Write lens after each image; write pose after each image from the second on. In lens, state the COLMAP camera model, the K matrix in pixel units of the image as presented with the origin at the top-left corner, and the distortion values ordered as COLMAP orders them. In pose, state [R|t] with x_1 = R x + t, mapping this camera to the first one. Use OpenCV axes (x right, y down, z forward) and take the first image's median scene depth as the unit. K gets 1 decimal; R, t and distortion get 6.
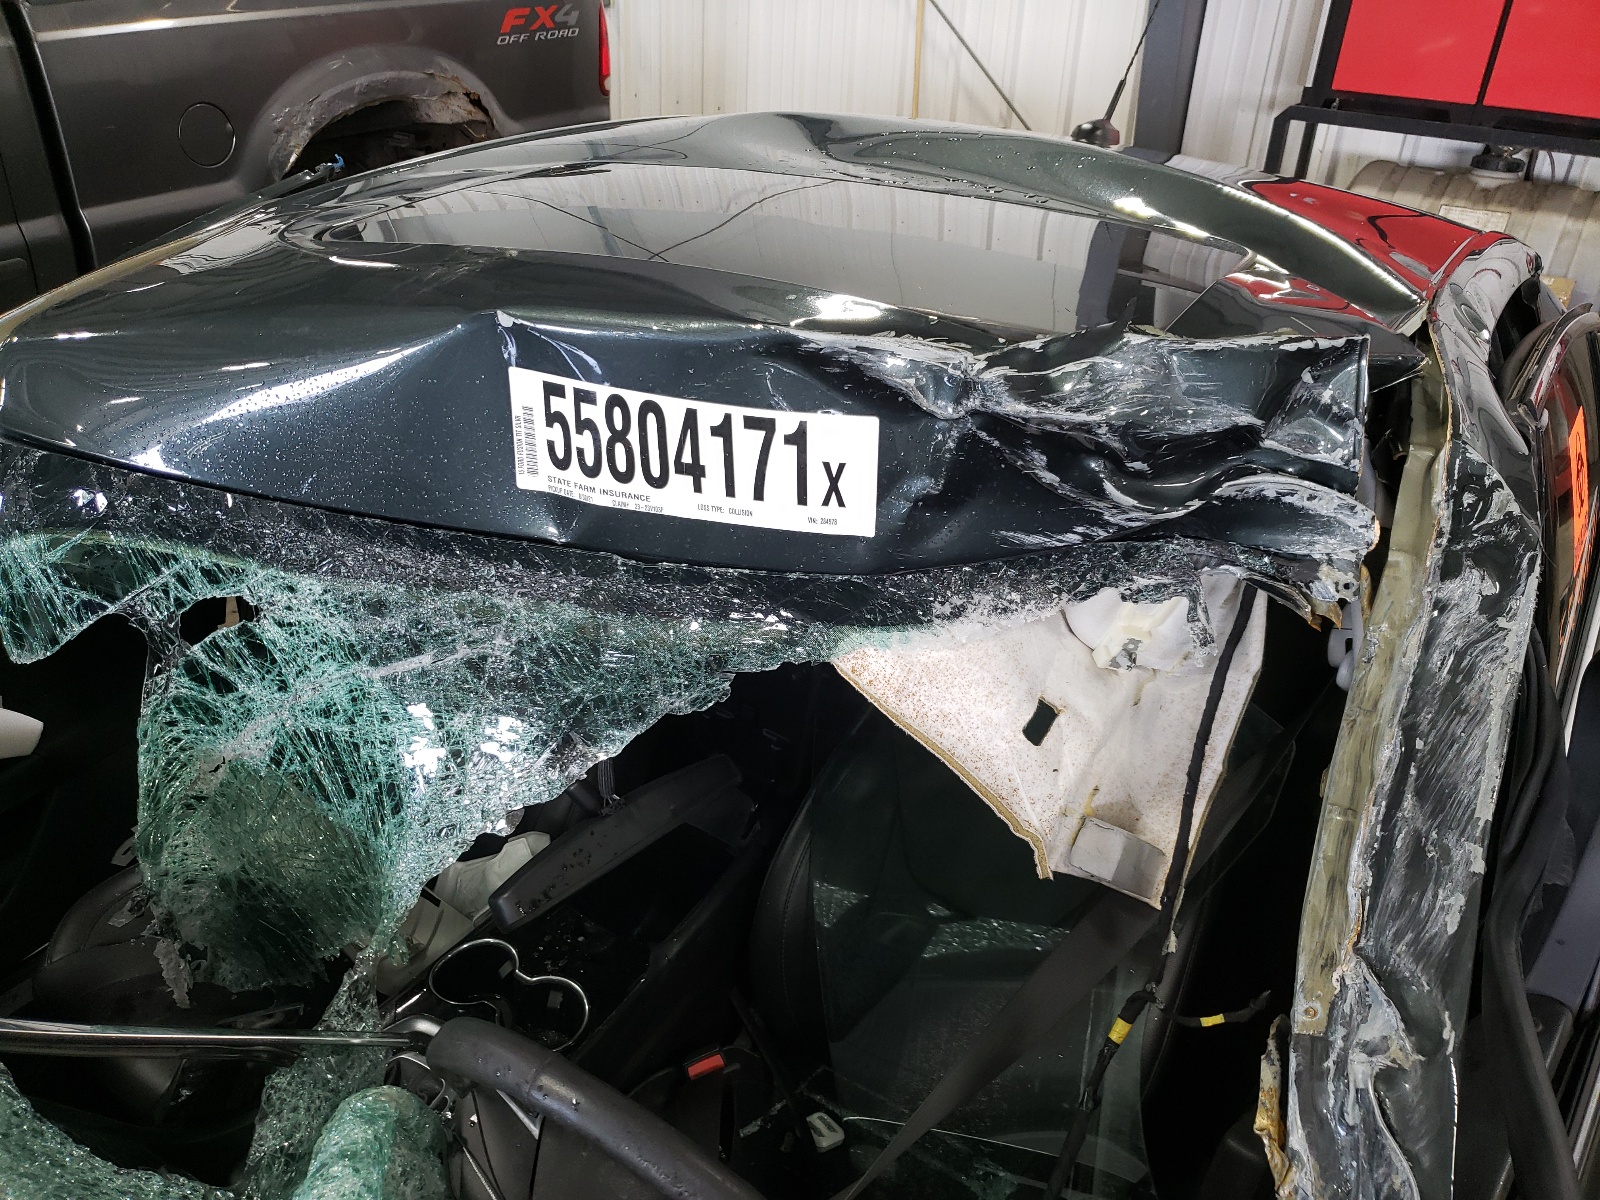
lens RADIAL K [[1238.5, 0, 802.6], [0, 1238.5, 595.8], [0, 0, 1]] dist [0.006968, -0.009290]
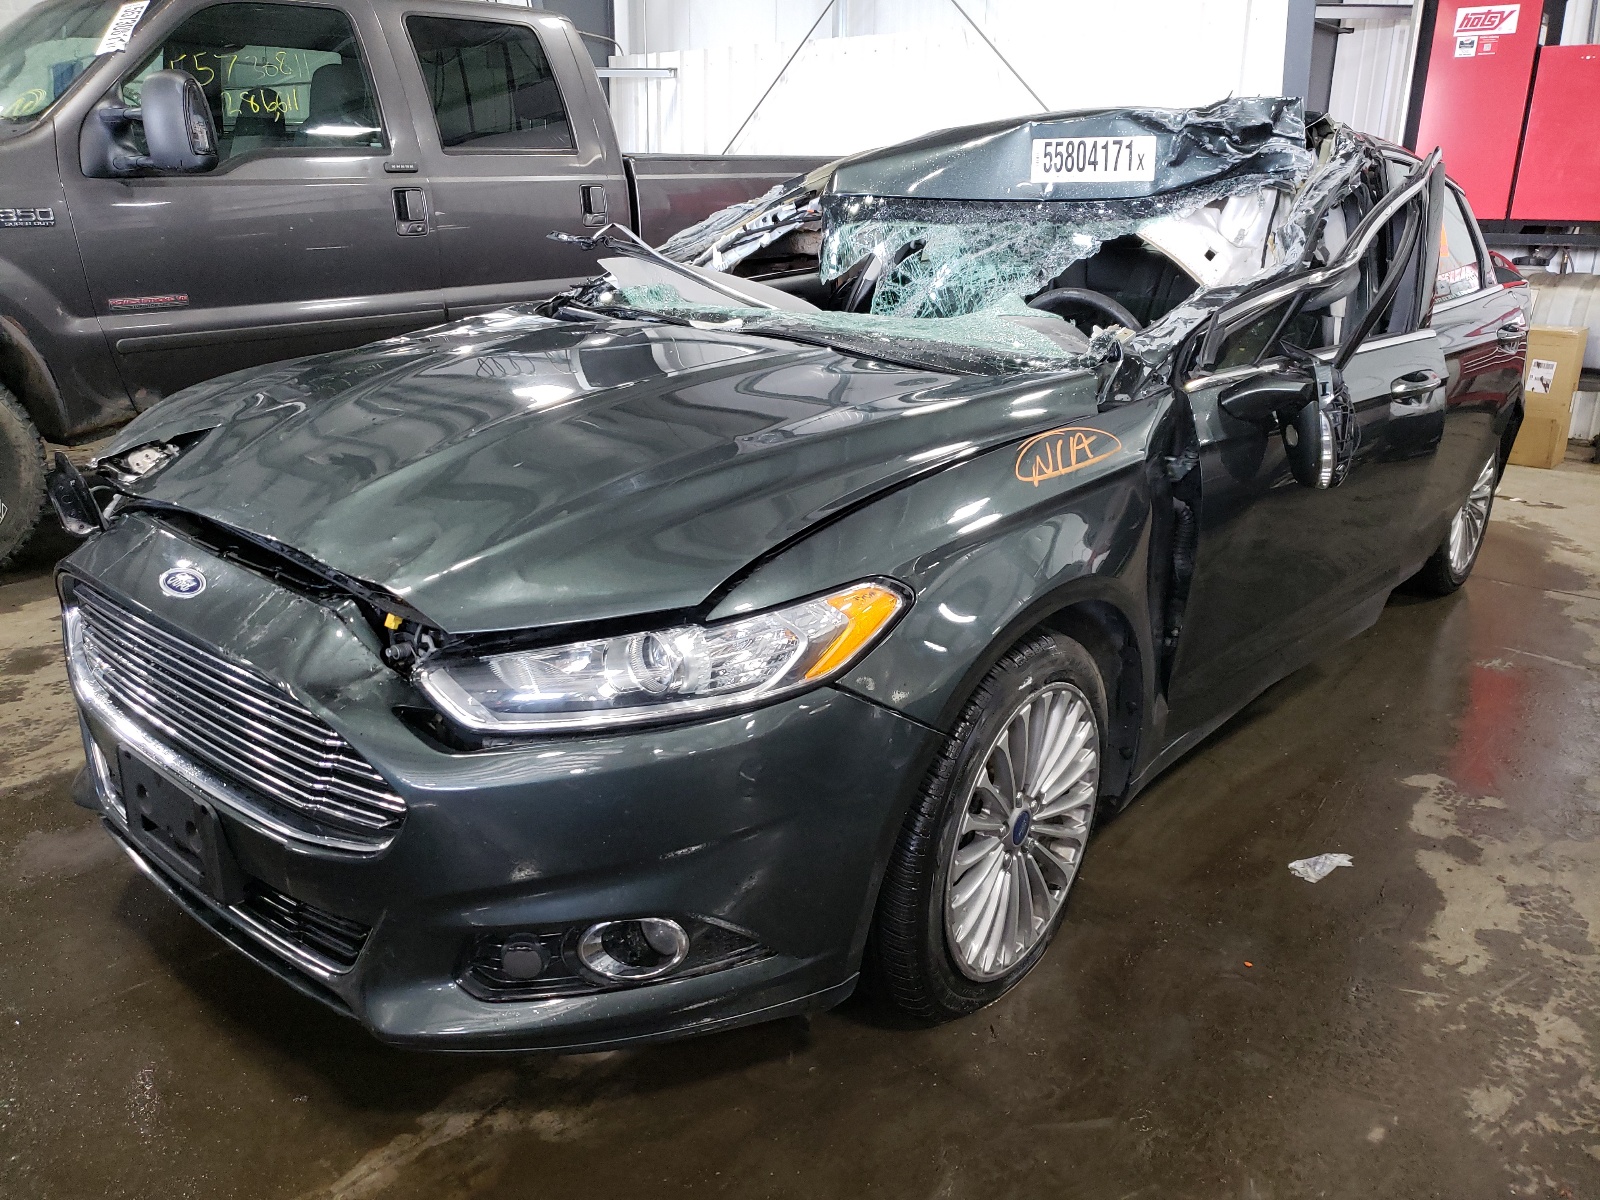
lens RADIAL K [[1238.5, 0, 801.3], [0, 1238.5, 600.8], [0, 0, 1]] dist [0.006968, -0.009290]
pose [[0.990664, 0.007658, -0.136113, -0.386202], [-0.037218, 0.975687, -0.215986, 1.688411], [0.131149, 0.219036, 0.966863, -1.906286]]
